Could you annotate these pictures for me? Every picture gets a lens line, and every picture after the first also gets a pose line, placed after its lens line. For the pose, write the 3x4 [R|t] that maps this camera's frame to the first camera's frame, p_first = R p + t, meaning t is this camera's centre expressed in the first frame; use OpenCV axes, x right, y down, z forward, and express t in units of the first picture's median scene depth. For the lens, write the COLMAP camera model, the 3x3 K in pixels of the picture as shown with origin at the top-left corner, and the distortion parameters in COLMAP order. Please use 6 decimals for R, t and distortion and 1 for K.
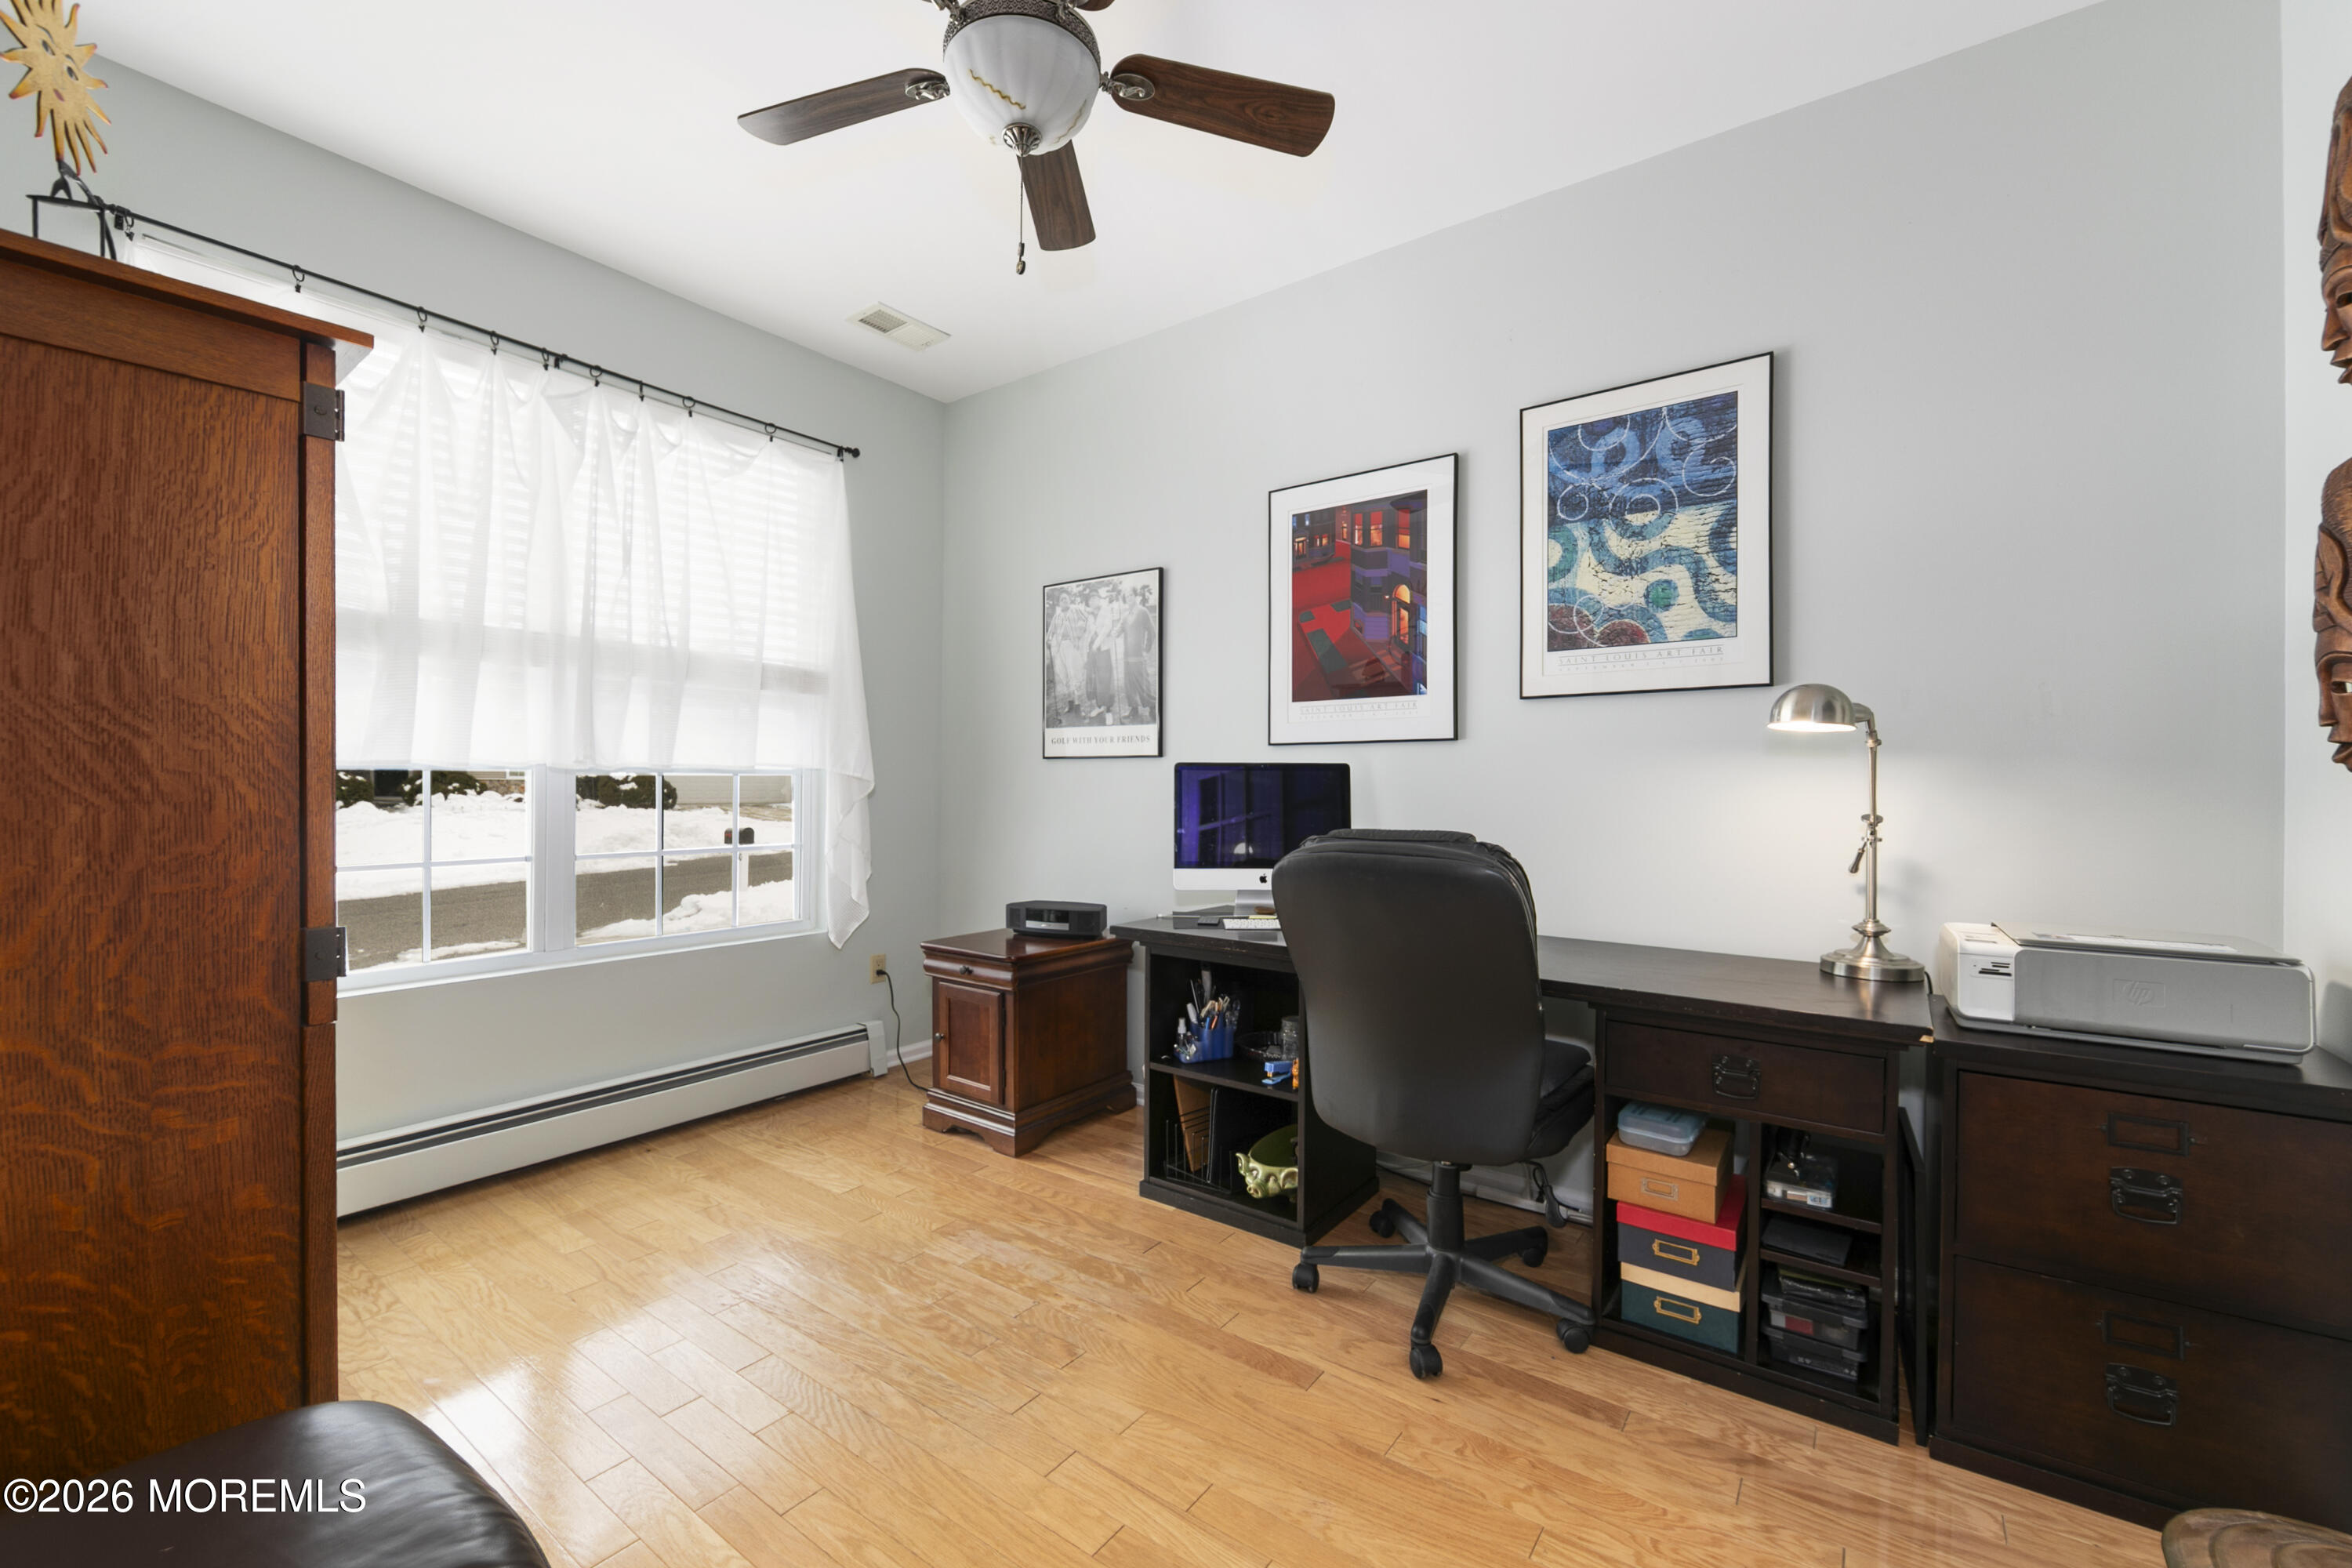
lens RADIAL K [[923.9, 0, 1186.8], [0, 923.9, 785.6], [0, 0, 1]] dist [-0.003382, -0.000266]
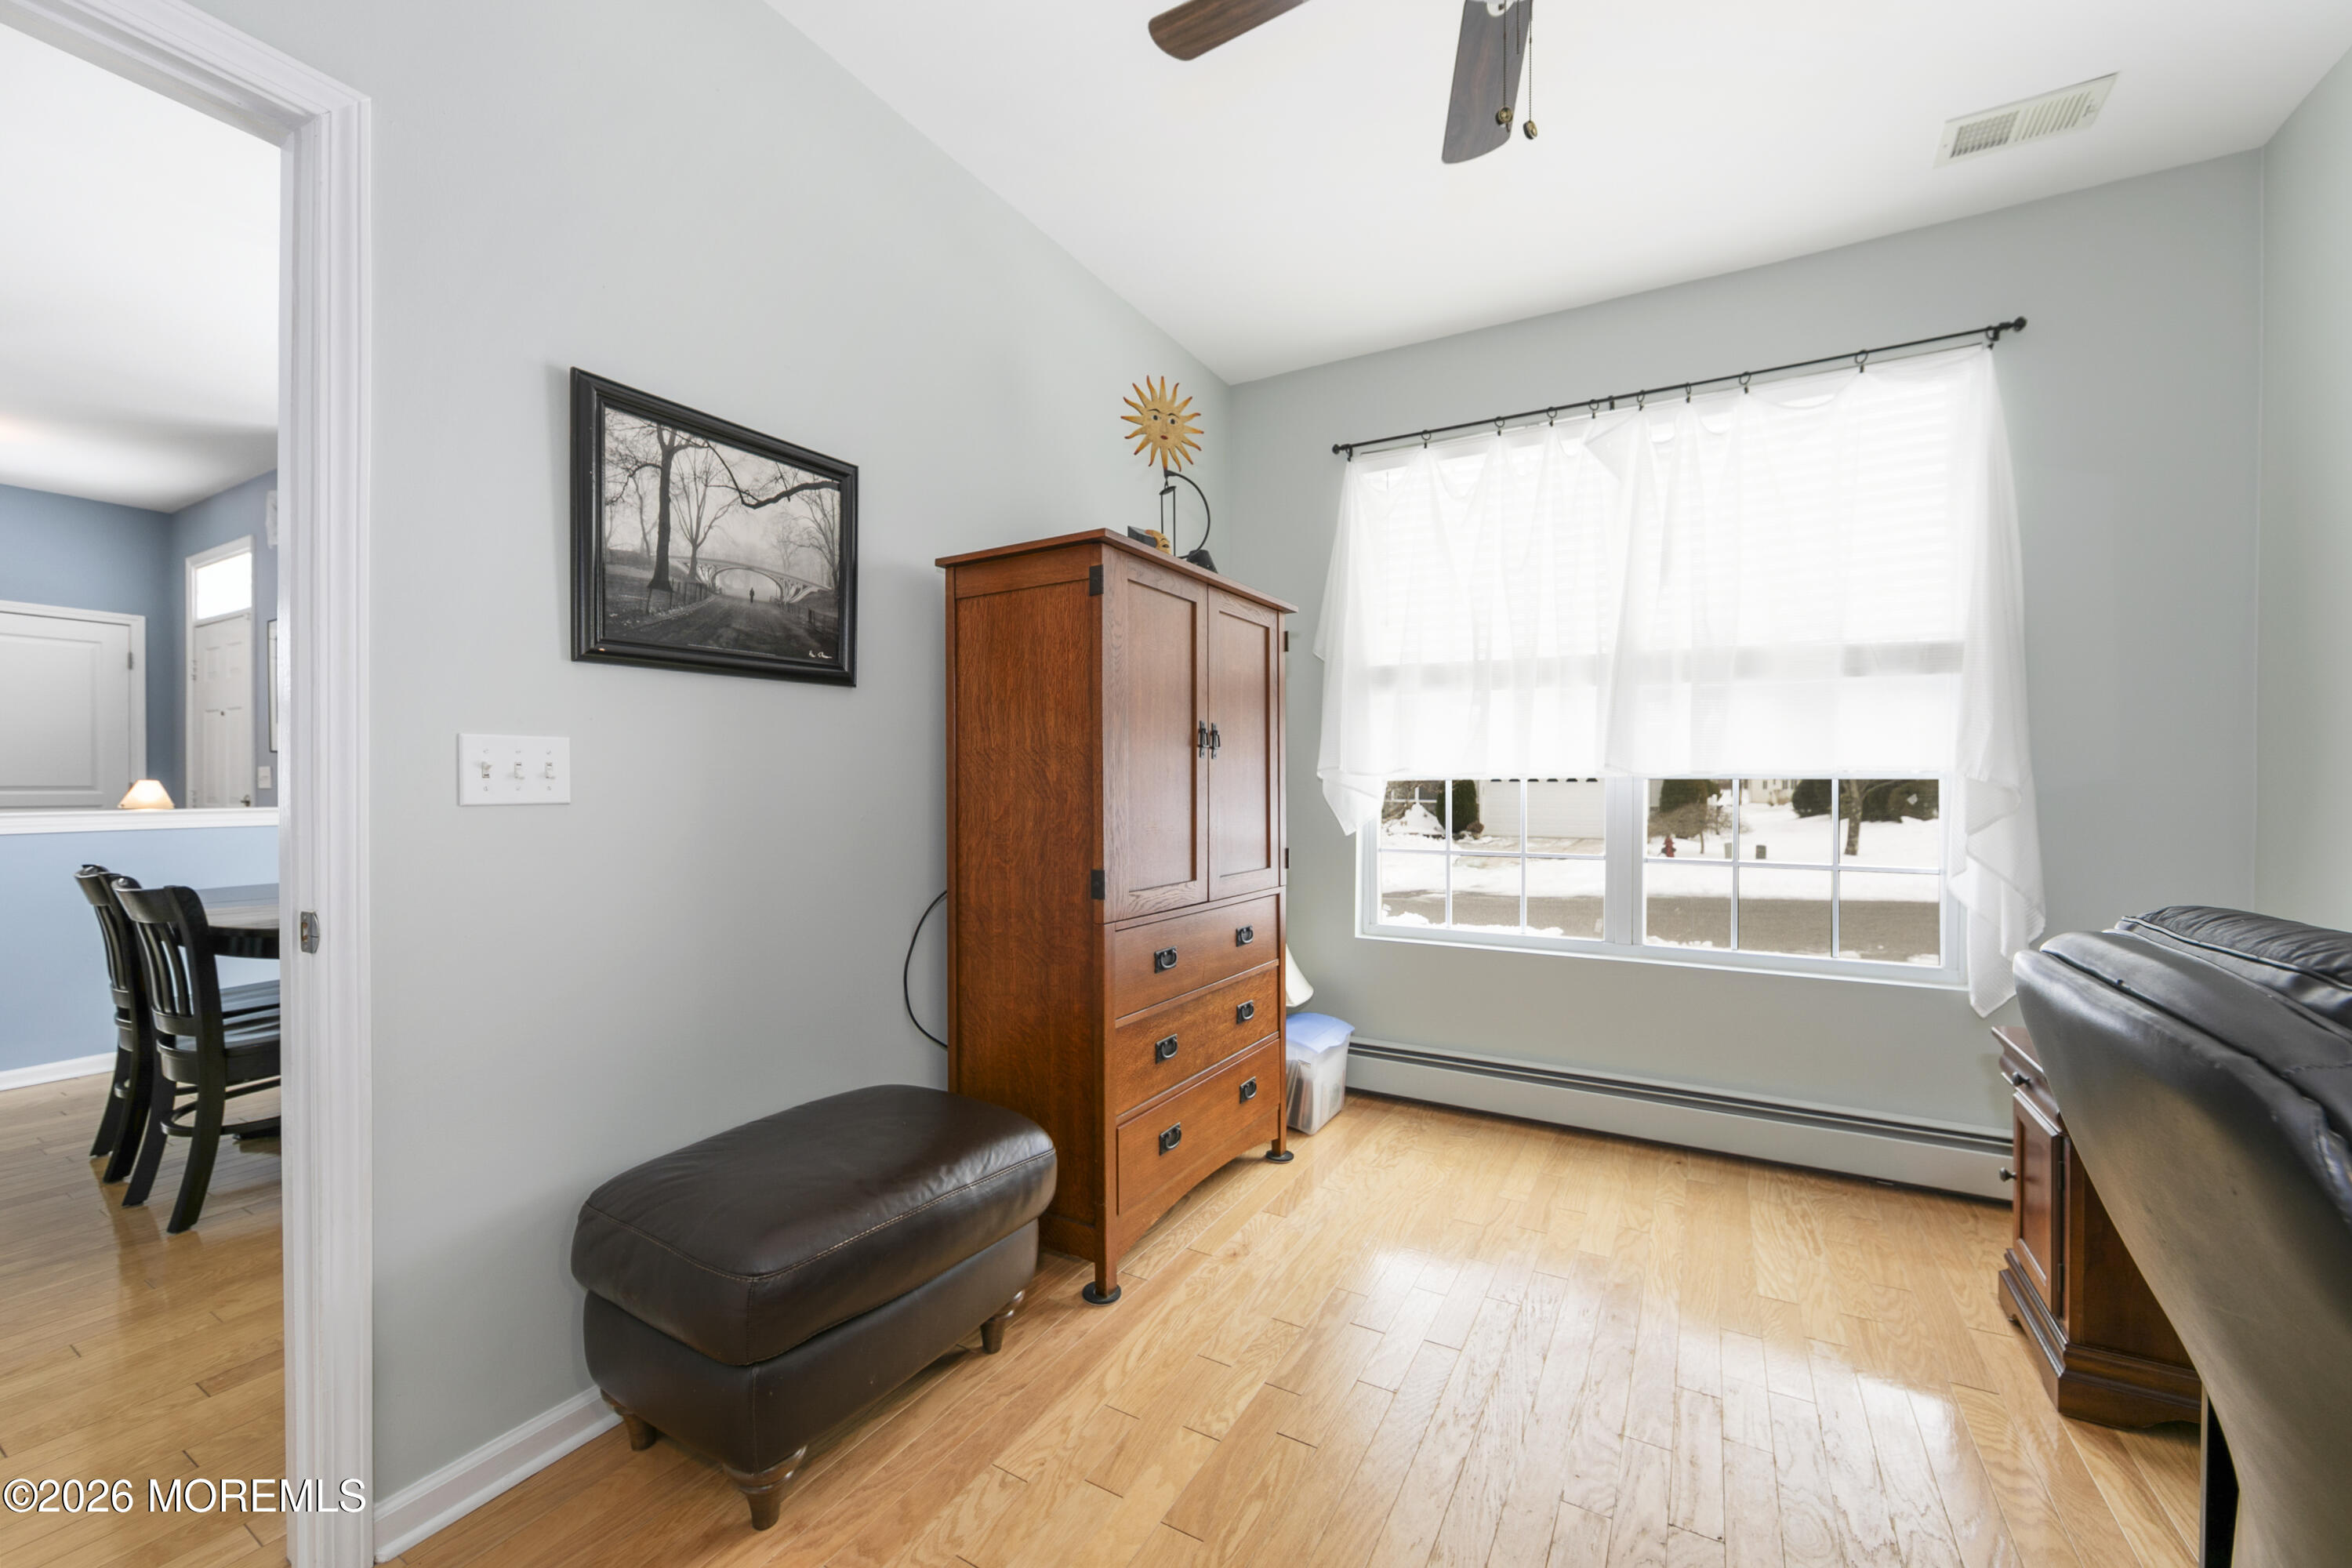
lens RADIAL K [[923.9, 0, 1185.5], [0, 923.9, 786.7], [0, 0, 1]] dist [-0.003382, -0.000266]
pose [[0.136131, -0.003380, -0.990685, 0.329368], [-0.003371, 0.999987, -0.003875, -0.000256], [0.990685, 0.003867, 0.136117, 0.352736]]
